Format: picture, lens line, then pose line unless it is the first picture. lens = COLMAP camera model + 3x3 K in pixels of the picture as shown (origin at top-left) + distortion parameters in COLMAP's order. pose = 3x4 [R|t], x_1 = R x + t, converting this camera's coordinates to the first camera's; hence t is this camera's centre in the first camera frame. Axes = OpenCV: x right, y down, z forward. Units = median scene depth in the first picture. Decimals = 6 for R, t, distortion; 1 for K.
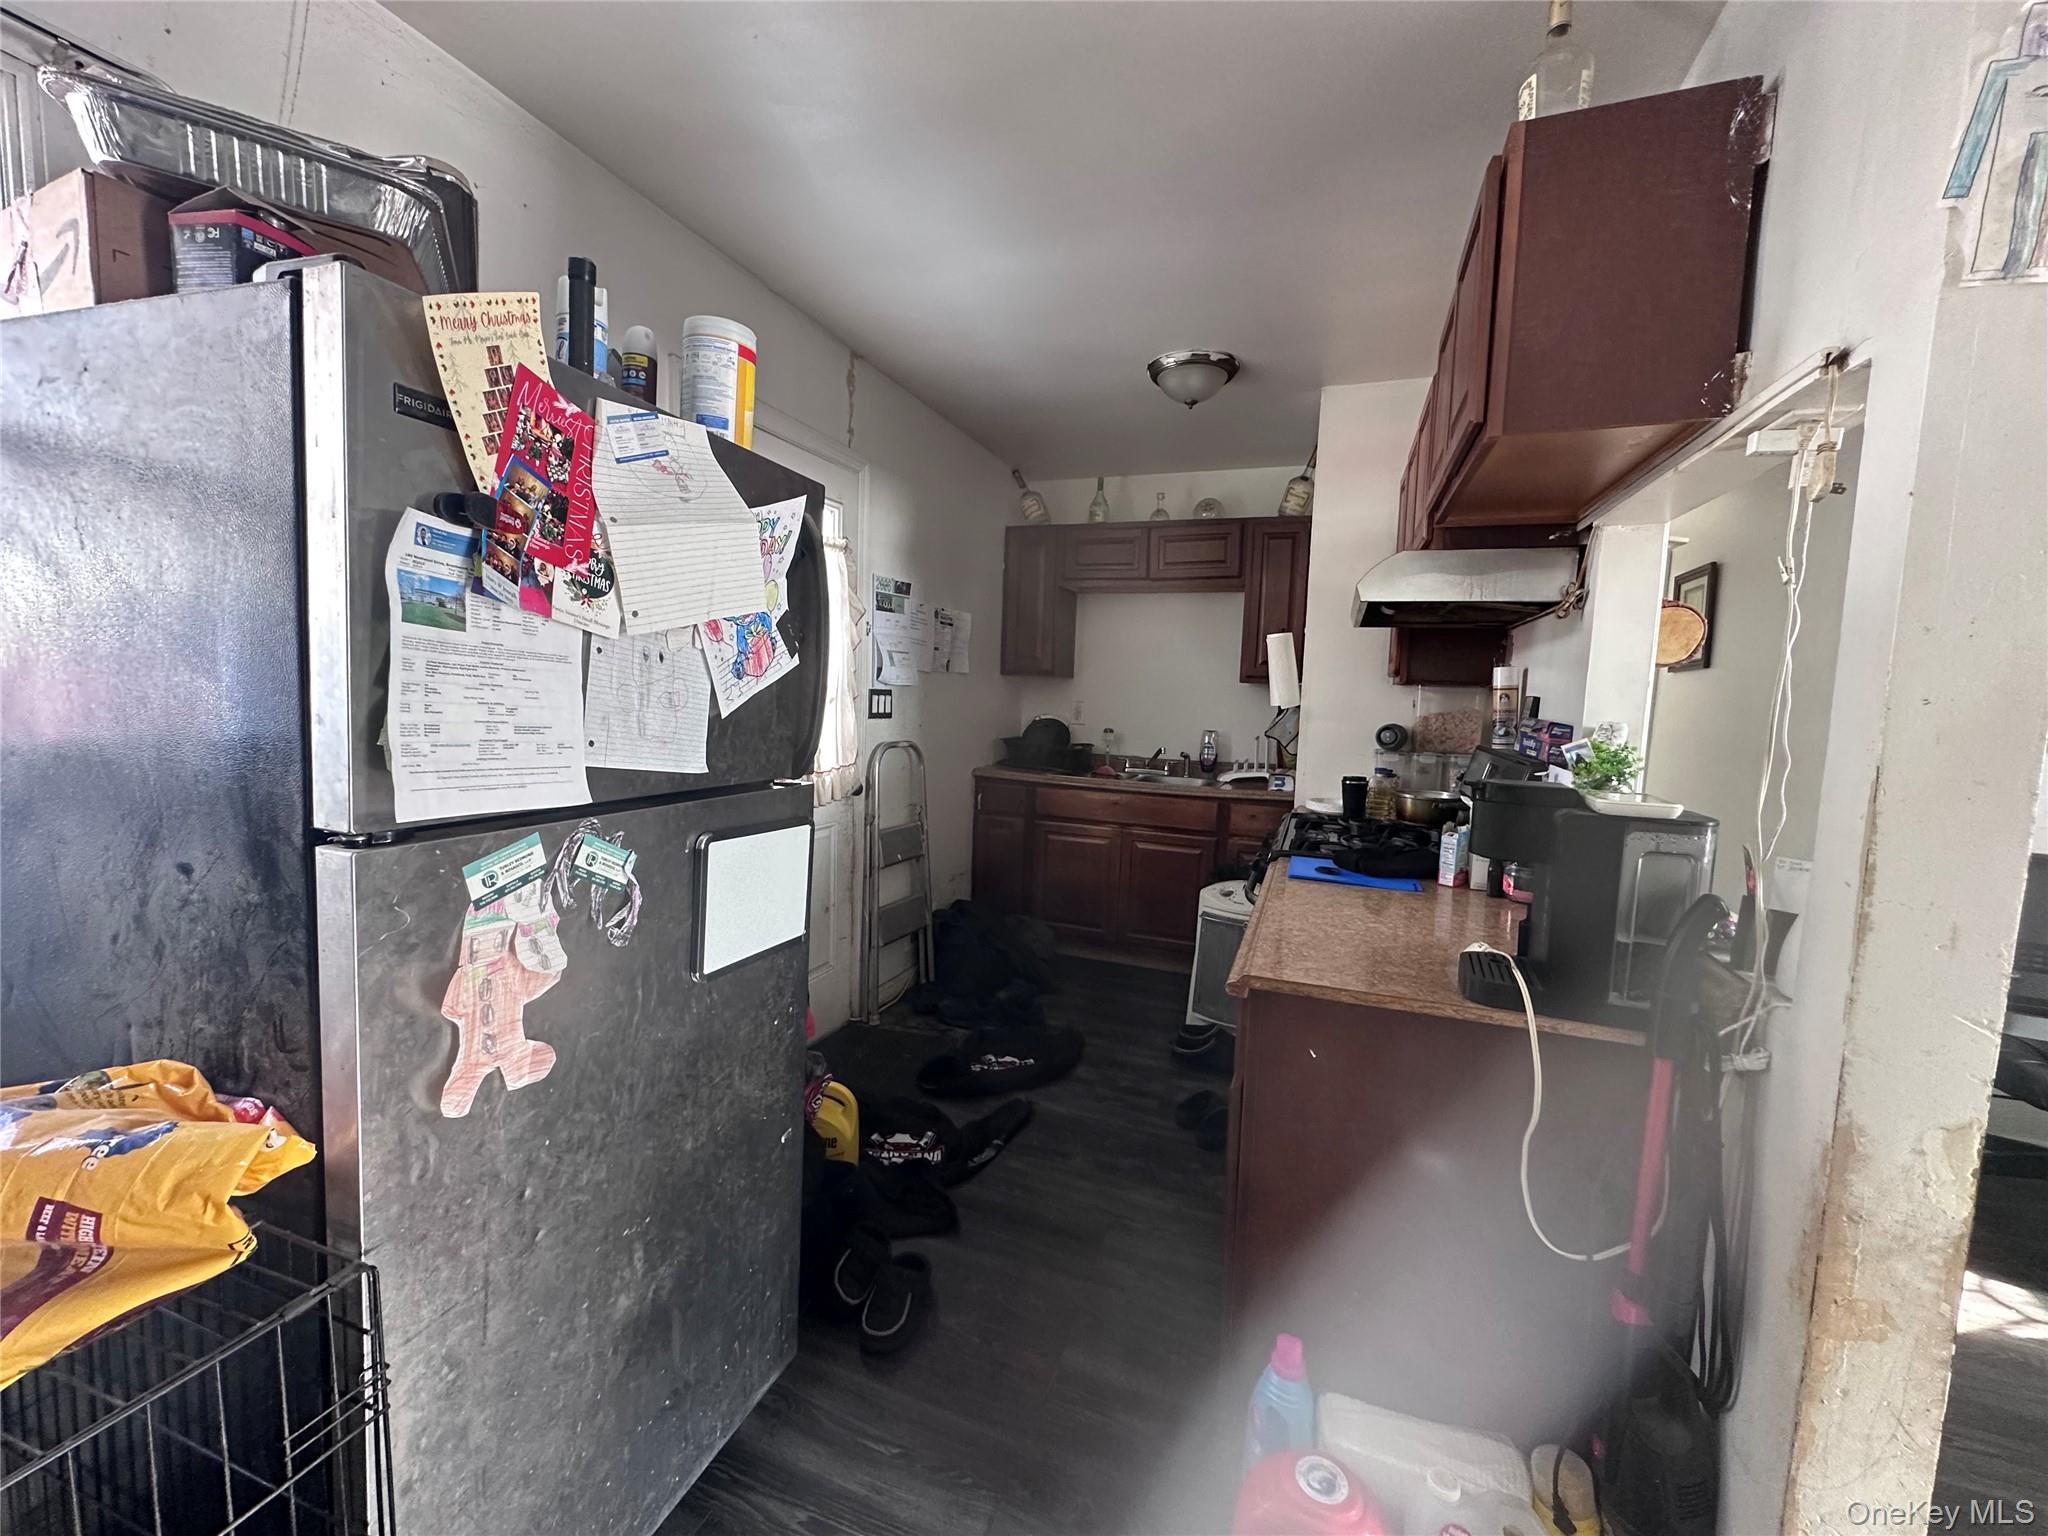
lens RADIAL K [[827.2, 0, 1020.1], [0, 827.2, 766.7], [0, 0, 1]] dist [-0.003060, -0.000241]
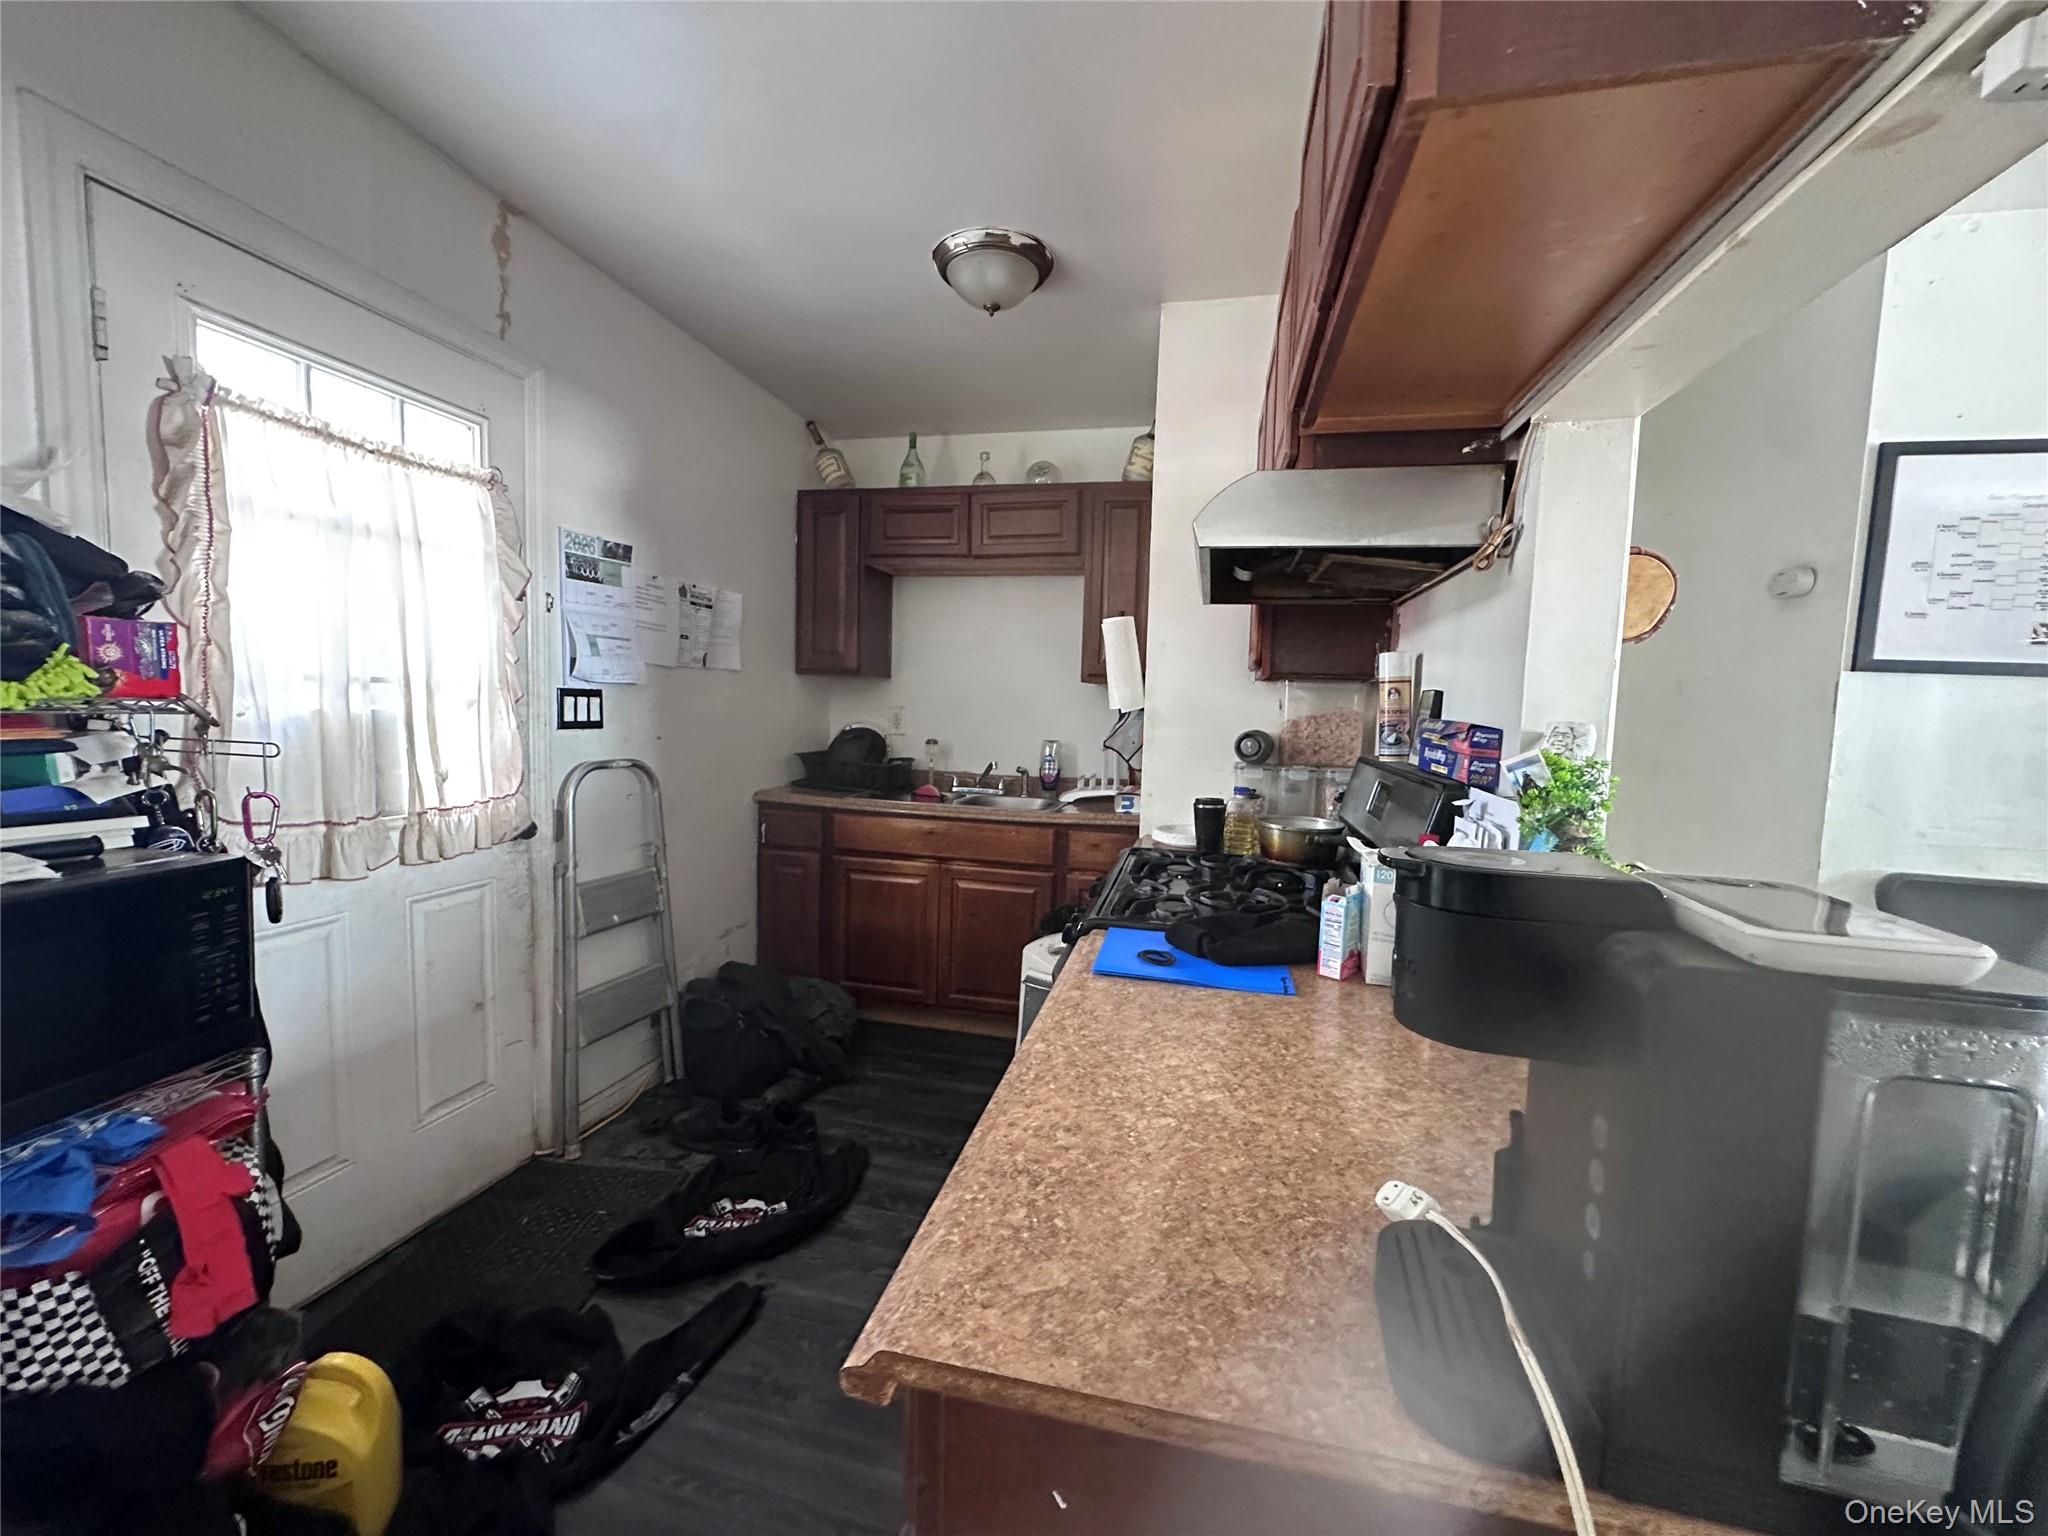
lens RADIAL K [[827.2, 0, 1022.6], [0, 827.2, 764.5], [0, 0, 1]] dist [-0.003060, -0.000241]
pose [[0.990530, -0.014156, 0.136567, 0.123658], [0.016283, 0.999763, -0.014464, -0.011324], [-0.136329, 0.016551, 0.990525, 0.251823]]
